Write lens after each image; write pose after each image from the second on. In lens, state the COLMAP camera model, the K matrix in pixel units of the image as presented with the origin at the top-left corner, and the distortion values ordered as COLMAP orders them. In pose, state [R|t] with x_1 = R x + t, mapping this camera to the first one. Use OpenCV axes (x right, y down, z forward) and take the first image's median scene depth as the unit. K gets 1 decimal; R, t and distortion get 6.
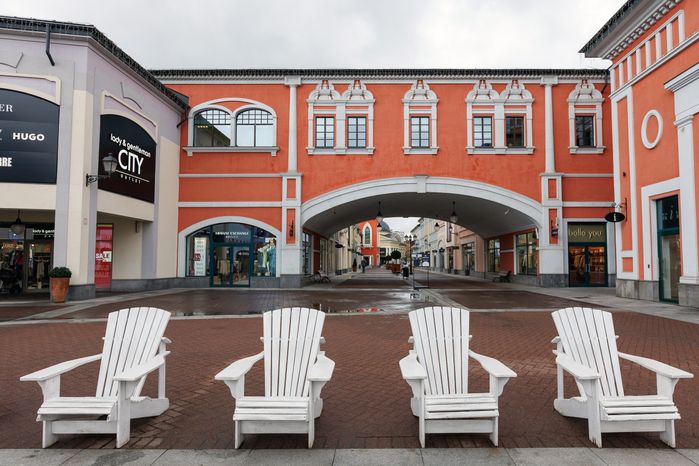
lens RADIAL K [[542.8, 0, 350.9], [0, 542.8, 232.8], [0, 0, 1]] dist [0.014788, 0.001366]
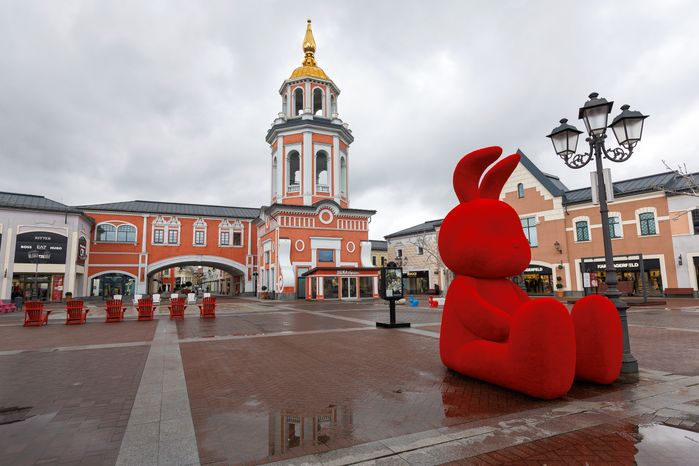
lens RADIAL K [[426.3, 0, 356.4], [0, 426.3, 230.6], [0, 0, 1]] dist [0.013616, -0.000631]
pose [[0.899220, 0.044063, 0.435272, -0.088747], [-0.009813, 0.996696, -0.080623, -0.062744], [-0.437387, 0.068226, 0.896682, -1.157658]]
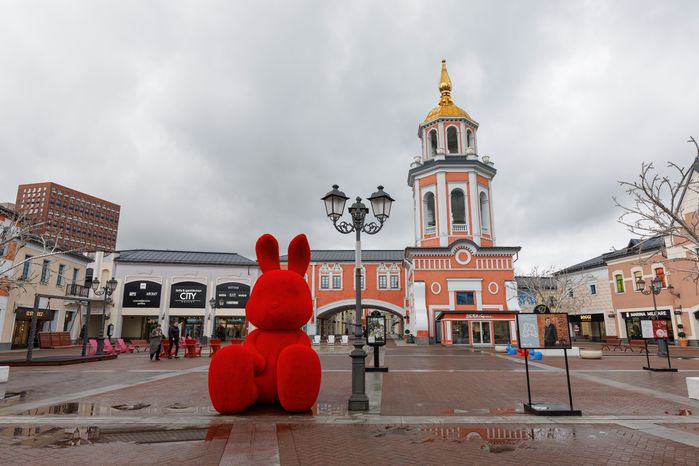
lens RADIAL K [[452.7, 0, 348.2], [0, 452.7, 237.0], [0, 0, 1]] dist [-0.007629, -0.007940]
pose [[0.999872, -0.002587, -0.015768, 0.105566], [0.000227, 0.989000, -0.147917, -0.072944], [0.015977, 0.147895, 0.988874, -1.292794]]
